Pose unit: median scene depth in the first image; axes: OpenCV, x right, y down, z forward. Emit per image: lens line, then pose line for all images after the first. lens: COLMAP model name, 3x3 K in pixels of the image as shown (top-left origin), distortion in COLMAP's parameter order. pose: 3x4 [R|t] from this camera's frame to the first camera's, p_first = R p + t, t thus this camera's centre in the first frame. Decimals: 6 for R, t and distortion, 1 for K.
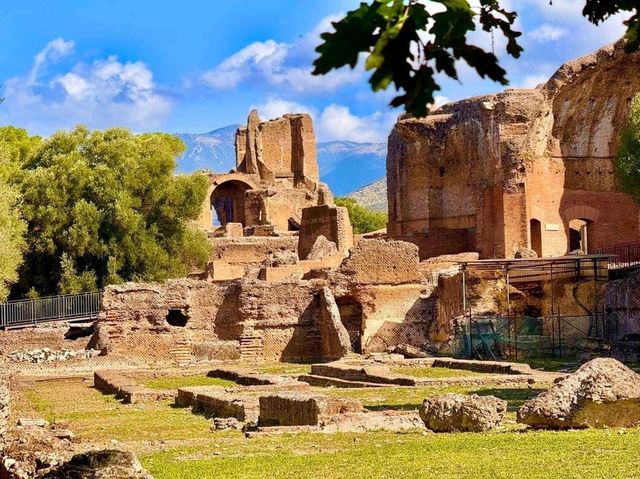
lens RADIAL K [[823.7, 0, 317.8], [0, 823.7, 242.1], [0, 0, 1]] dist [-0.017004, 0.000000]
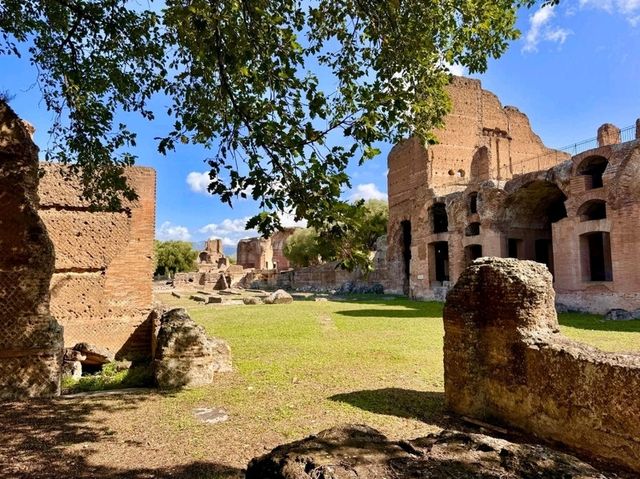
lens RADIAL K [[823.7, 0, 319.1], [0, 823.7, 237.8], [0, 0, 1]] dist [-0.017004, 0.000000]
pose [[0.980333, 0.018324, 0.196500, -0.385252], [-0.043708, 0.991114, 0.125631, -0.775889], [-0.192451, -0.131749, 0.972422, -3.699134]]
